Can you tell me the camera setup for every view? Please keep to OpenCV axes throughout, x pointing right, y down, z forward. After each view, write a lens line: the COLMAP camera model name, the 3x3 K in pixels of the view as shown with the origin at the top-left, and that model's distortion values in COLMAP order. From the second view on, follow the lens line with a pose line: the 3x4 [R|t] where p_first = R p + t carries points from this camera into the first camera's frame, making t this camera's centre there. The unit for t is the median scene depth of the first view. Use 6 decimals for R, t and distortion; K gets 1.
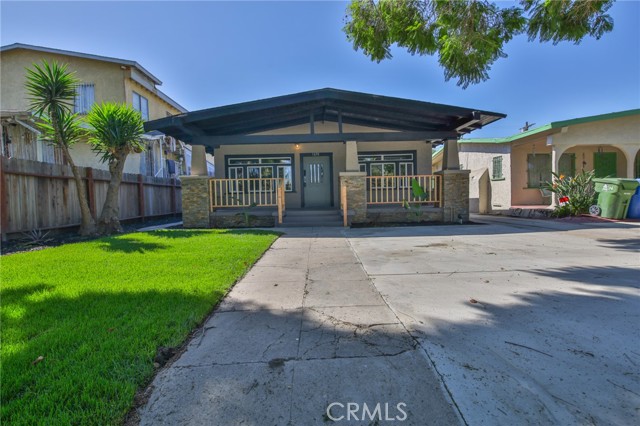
lens RADIAL K [[294.0, 0, 323.0], [0, 294.0, 212.2], [0, 0, 1]] dist [-0.018216, -0.002912]
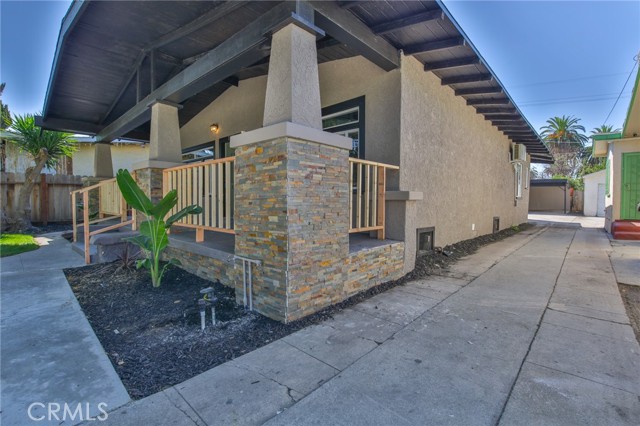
lens RADIAL K [[294.0, 0, 321.9], [0, 294.0, 210.1], [0, 0, 1]] dist [-0.018216, -0.002912]
pose [[0.719759, 0.048712, -0.692513, 0.684209], [-0.047023, 0.998665, 0.021374, -0.075577], [0.692630, 0.017180, 0.721089, 0.825495]]
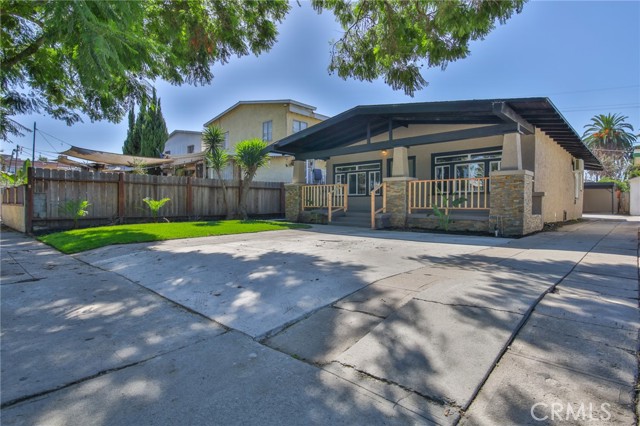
lens RADIAL K [[339.9, 0, 320.2], [0, 339.9, 208.5], [0, 0, 1]] dist [-0.014606, -0.000615]
pose [[0.707938, 0.034815, -0.705416, 0.739649], [-0.048517, 0.998822, 0.000605, -0.014561], [0.704606, 0.033796, 0.708793, -0.028878]]
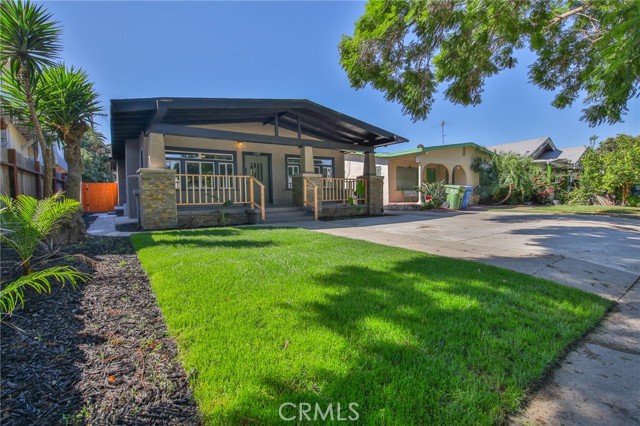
lens RADIAL K [[294.0, 0, 320.3], [0, 294.0, 208.4], [0, 0, 1]] dist [-0.018216, -0.002912]
pose [[0.828654, -0.015897, 0.559536, -0.502887], [0.023719, 0.999696, -0.006725, 0.008516], [-0.559259, 0.018845, 0.828779, 0.025219]]
